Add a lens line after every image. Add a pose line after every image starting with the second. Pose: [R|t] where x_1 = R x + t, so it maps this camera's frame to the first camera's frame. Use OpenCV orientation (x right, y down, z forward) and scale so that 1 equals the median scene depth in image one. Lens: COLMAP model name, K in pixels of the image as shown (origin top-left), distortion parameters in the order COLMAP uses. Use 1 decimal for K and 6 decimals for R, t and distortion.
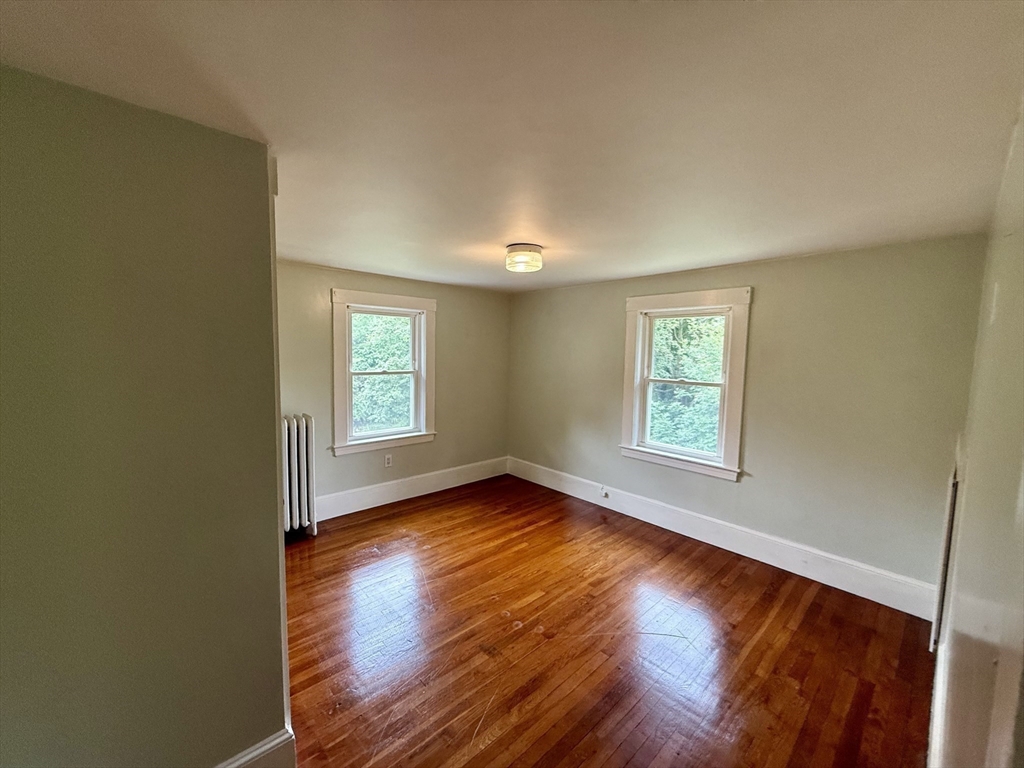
lens RADIAL K [[410.0, 0, 512.0], [0, 410.0, 384.0], [0, 0, 1]] dist [0.031011, -0.000007]
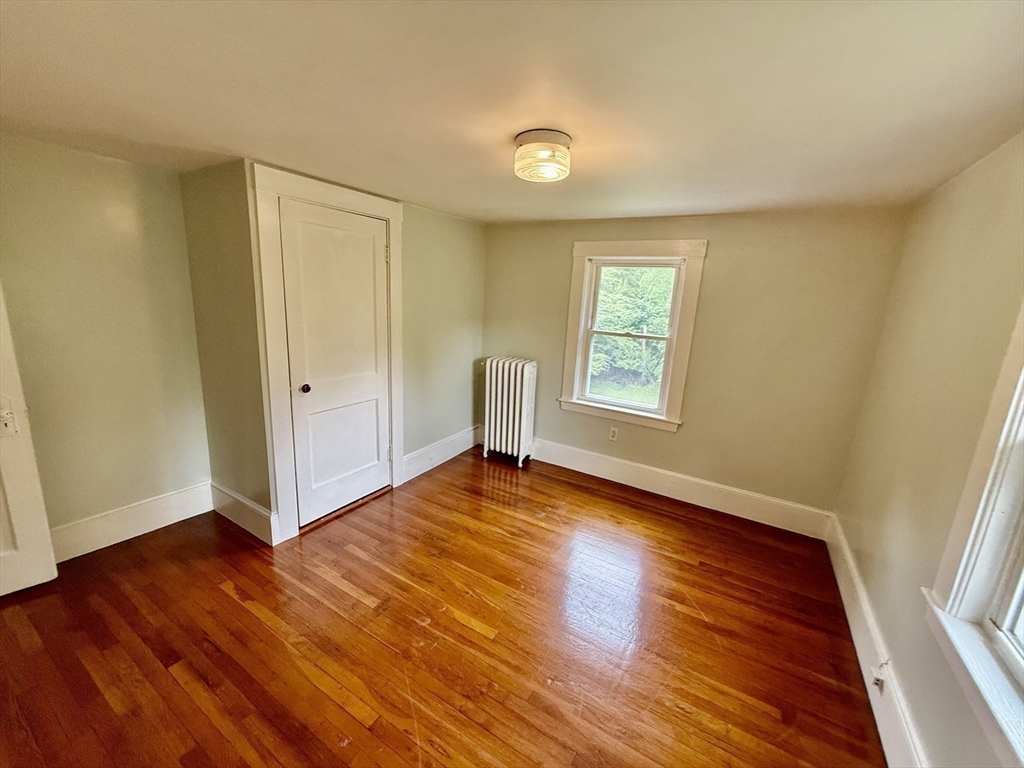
lens RADIAL K [[407.7, 0, 512.0], [0, 407.7, 384.0], [0, 0, 1]] dist [-0.000172, -0.000098]
pose [[0.276819, 0.192210, -0.941502, 0.496114], [-0.133380, 0.977992, 0.160443, -0.034518], [0.951620, 0.081164, 0.296363, 0.579197]]
